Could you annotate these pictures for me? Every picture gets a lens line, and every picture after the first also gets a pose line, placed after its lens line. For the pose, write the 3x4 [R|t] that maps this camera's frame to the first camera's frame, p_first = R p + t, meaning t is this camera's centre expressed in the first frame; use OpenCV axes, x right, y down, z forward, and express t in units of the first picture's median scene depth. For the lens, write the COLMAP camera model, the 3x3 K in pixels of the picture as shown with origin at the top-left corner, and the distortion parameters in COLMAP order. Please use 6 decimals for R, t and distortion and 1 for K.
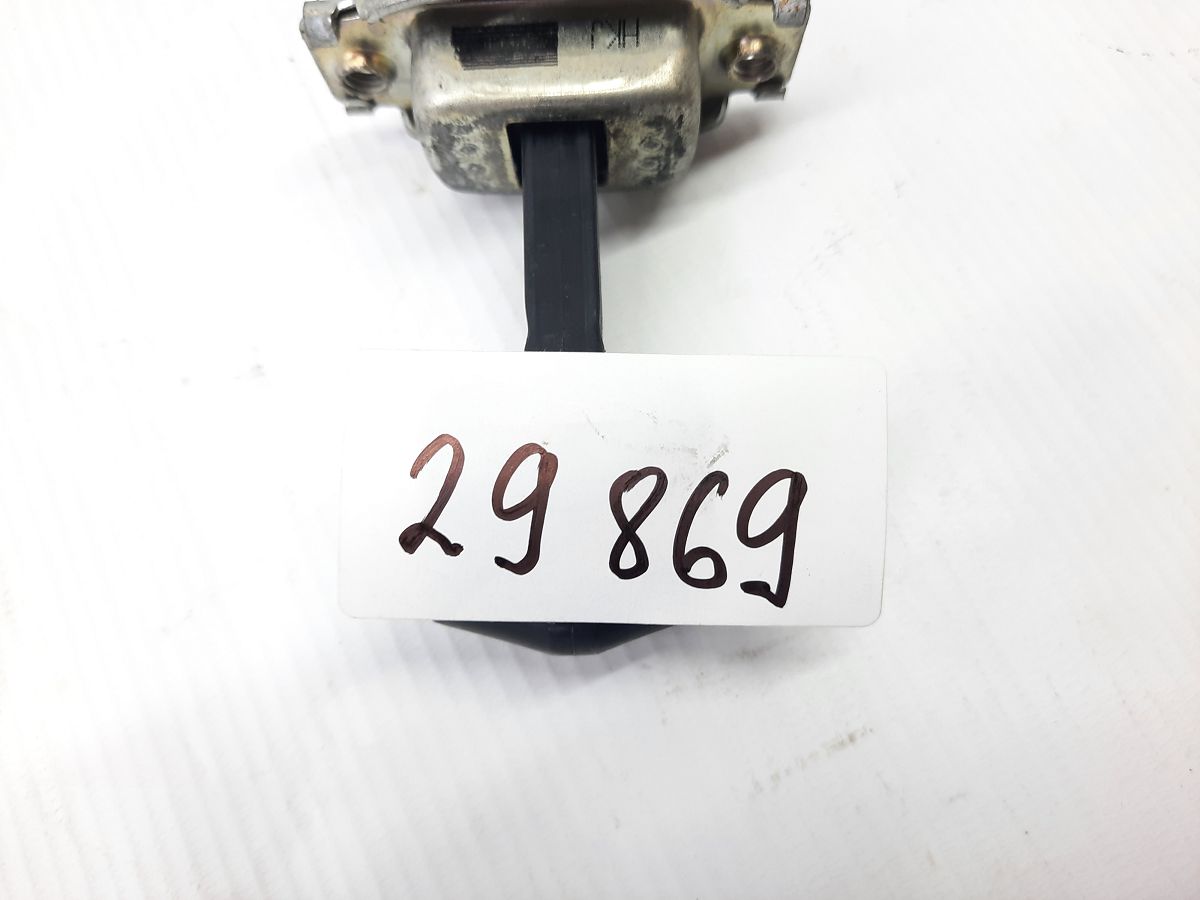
lens RADIAL K [[894.2, 0, 600.0], [0, 894.2, 450.0], [0, 0, 1]] dist [-0.001303, 0.000510]
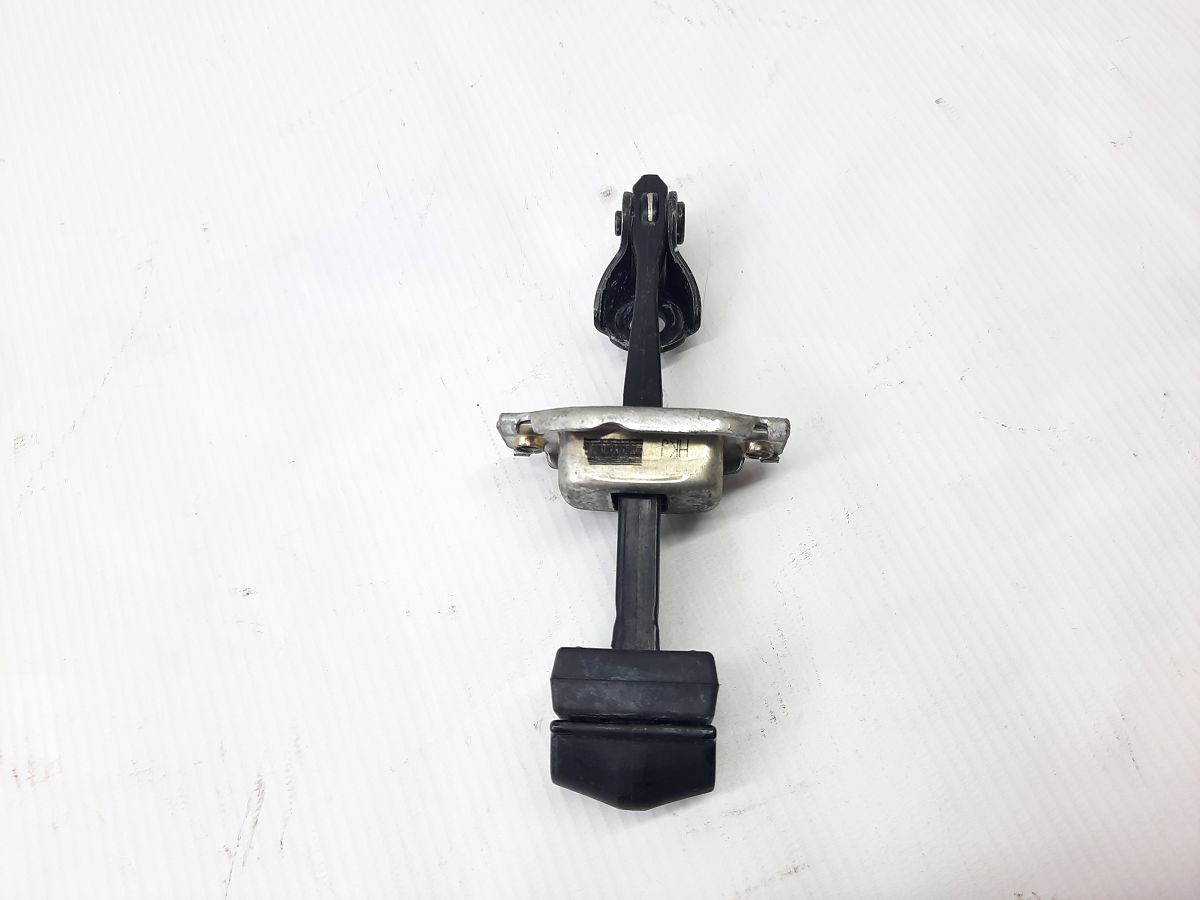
lens RADIAL K [[903.8, 0, 600.0], [0, 903.8, 450.0], [0, 0, 1]] dist [0.035704, -0.002815]
pose [[0.995822, 0.052087, -0.075005, 0.003650], [-0.057466, 0.995788, -0.071438, -0.314708], [0.070968, 0.075449, 0.994621, -0.776335]]
